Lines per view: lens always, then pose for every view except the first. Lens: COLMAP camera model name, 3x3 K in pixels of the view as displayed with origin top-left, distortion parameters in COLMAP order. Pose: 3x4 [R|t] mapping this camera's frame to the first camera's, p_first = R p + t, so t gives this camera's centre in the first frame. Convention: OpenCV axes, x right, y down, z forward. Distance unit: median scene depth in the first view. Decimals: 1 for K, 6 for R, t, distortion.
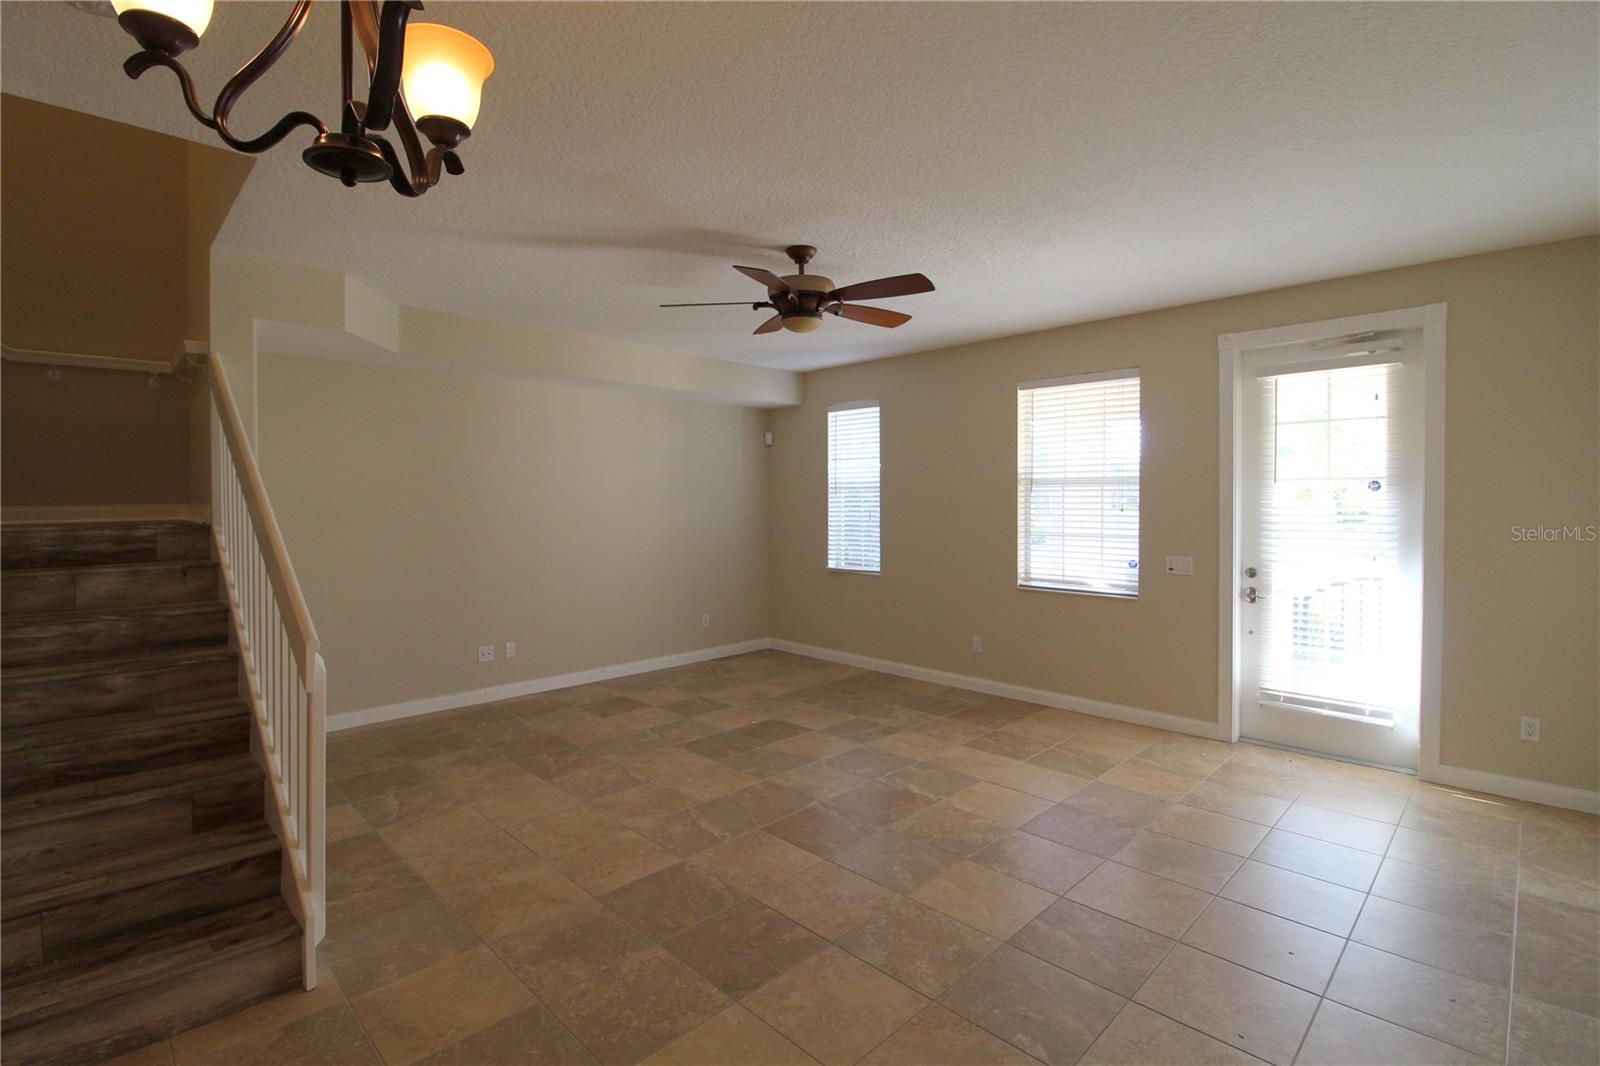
lens RADIAL K [[766.0, 0, 803.5], [0, 766.0, 497.8], [0, 0, 1]] dist [-0.001921, -0.000564]
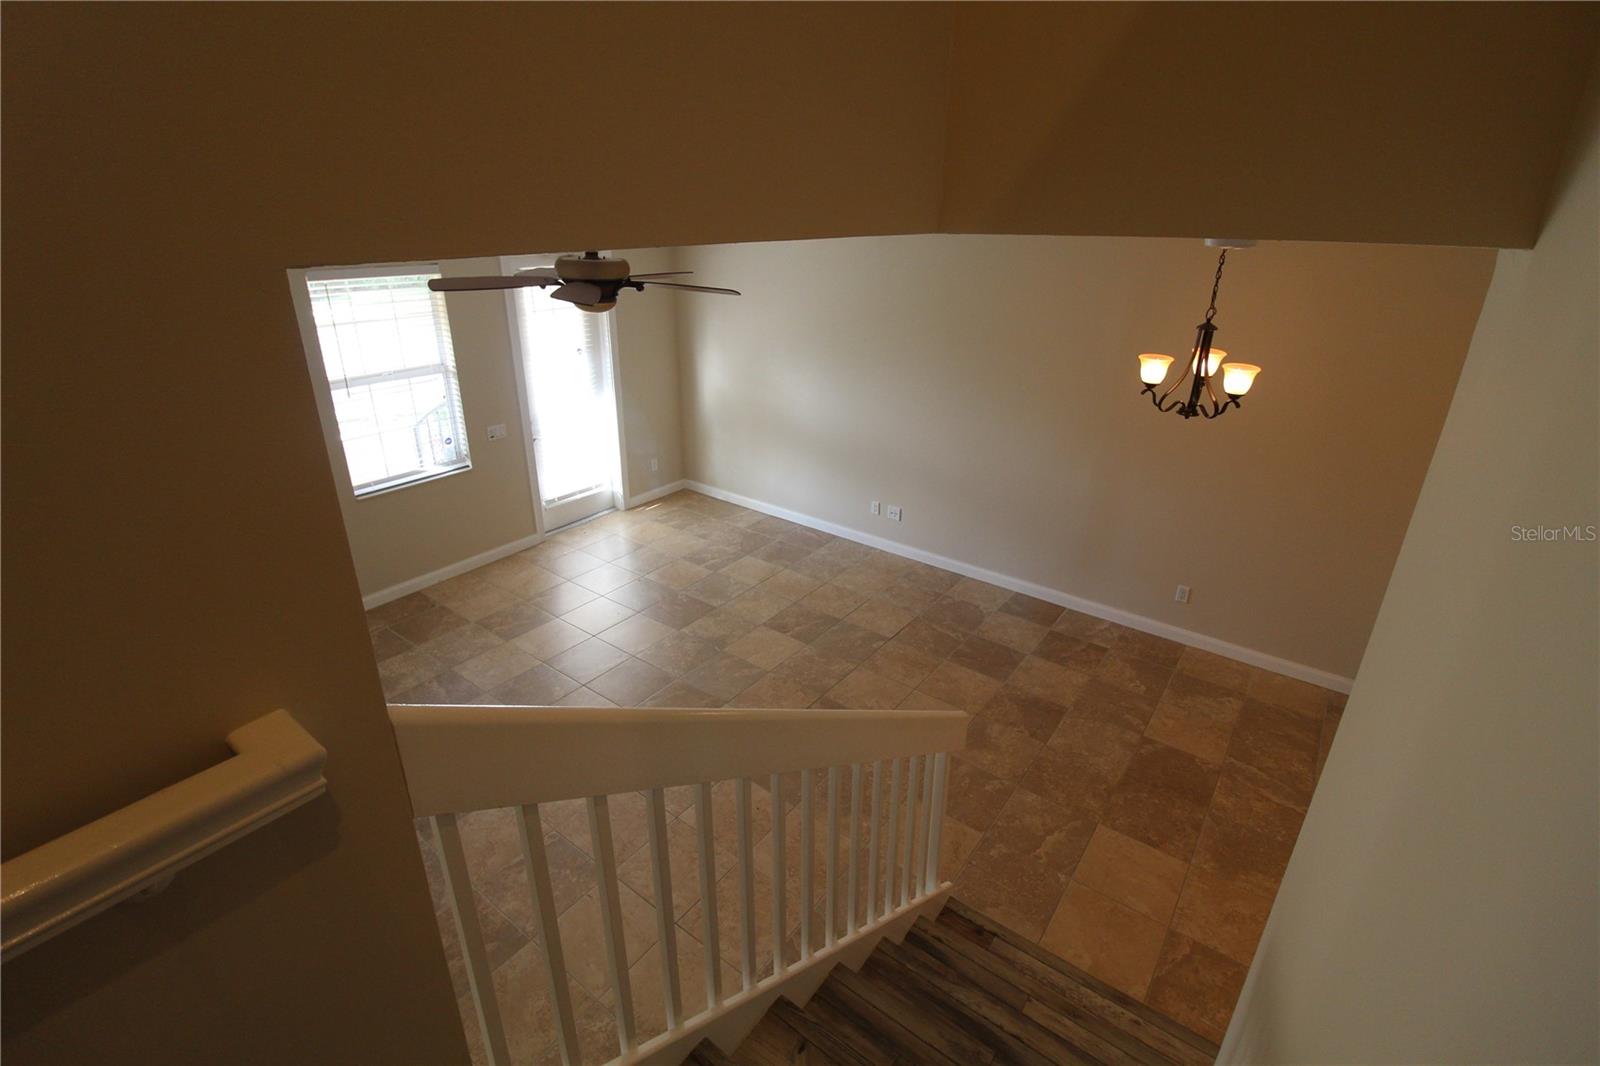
lens RADIAL K [[745.4, 0, 802.6], [0, 745.4, 516.2], [0, 0, 1]] dist [0.001892, -0.009402]
pose [[-0.157562, -0.379423, 0.911708, -0.838312], [-0.018605, 0.924217, 0.381414, -0.289398], [-0.987334, 0.043134, -0.152681, 0.773860]]
